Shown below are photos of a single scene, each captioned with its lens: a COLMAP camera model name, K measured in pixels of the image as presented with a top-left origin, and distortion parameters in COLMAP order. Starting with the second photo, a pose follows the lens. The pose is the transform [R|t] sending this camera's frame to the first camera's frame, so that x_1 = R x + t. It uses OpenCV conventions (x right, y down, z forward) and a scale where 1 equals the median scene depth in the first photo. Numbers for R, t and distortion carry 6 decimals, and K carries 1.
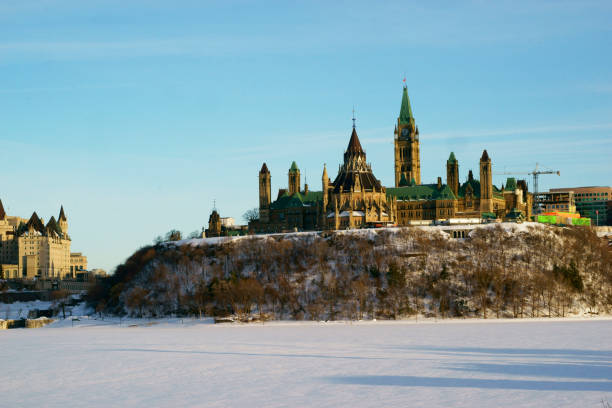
lens RADIAL K [[1474.6, 0, 303.9], [0, 1474.6, 201.4], [0, 0, 1]] dist [0.216146, 0.000000]
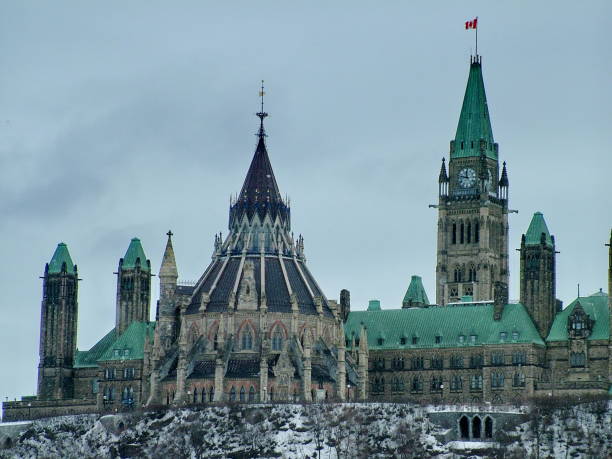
lens RADIAL K [[2859.6, 0, 310.8], [0, 2859.6, 229.0], [0, 0, 1]] dist [1.587566, 0.000000]
pose [[0.990366, 0.021908, -0.136731, 0.145716], [-0.033206, 0.996169, -0.080899, 0.029496], [0.134435, 0.084660, 0.987299, 0.314117]]
